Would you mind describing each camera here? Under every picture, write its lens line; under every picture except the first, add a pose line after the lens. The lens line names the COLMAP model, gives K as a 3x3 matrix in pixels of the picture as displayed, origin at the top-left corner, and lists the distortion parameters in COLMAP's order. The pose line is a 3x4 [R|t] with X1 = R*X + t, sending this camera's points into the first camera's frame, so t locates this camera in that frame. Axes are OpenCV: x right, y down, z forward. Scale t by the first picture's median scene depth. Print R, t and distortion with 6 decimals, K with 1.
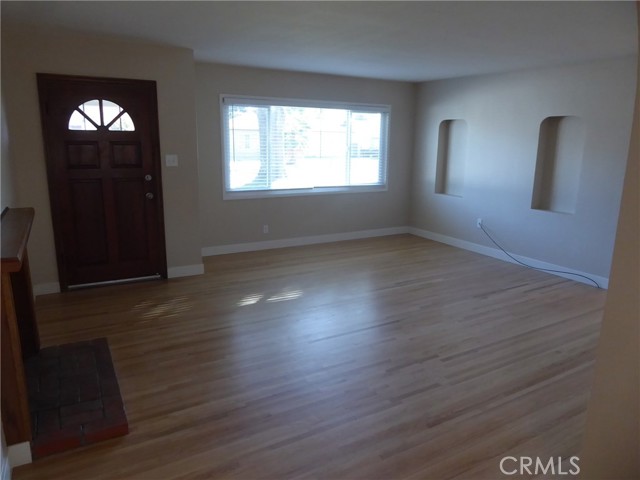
lens RADIAL K [[453.4, 0, 321.6], [0, 453.4, 241.7], [0, 0, 1]] dist [-0.038152, 0.019184]
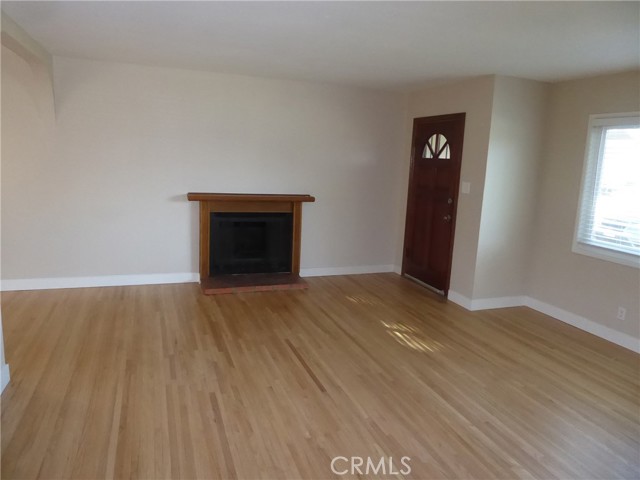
lens RADIAL K [[453.4, 0, 319.9], [0, 453.4, 240.1], [0, 0, 1]] dist [-0.038152, 0.019184]
pose [[-0.174163, 0.151106, -0.973054, 0.772790], [-0.269689, 0.943055, 0.194718, -0.187364], [0.947066, 0.296335, -0.123494, 0.893977]]
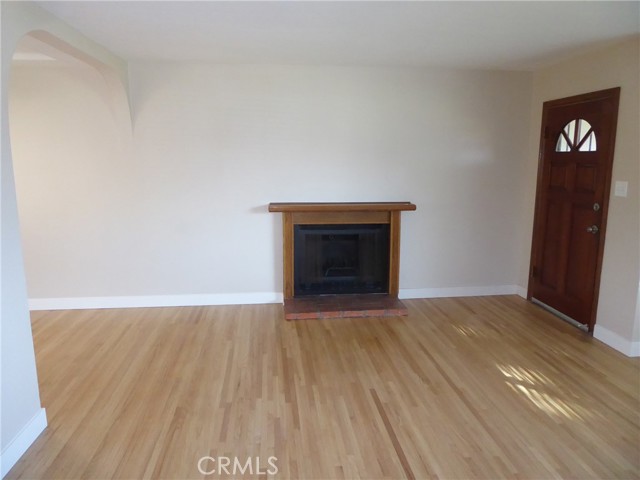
lens RADIAL K [[453.4, 0, 321.6], [0, 453.4, 242.1], [0, 0, 1]] dist [-0.038152, 0.019184]
pose [[-0.404613, 0.148274, -0.902387, 0.583475], [-0.213527, 0.944174, 0.250882, -0.185796], [0.889210, 0.294194, -0.350365, 0.888349]]
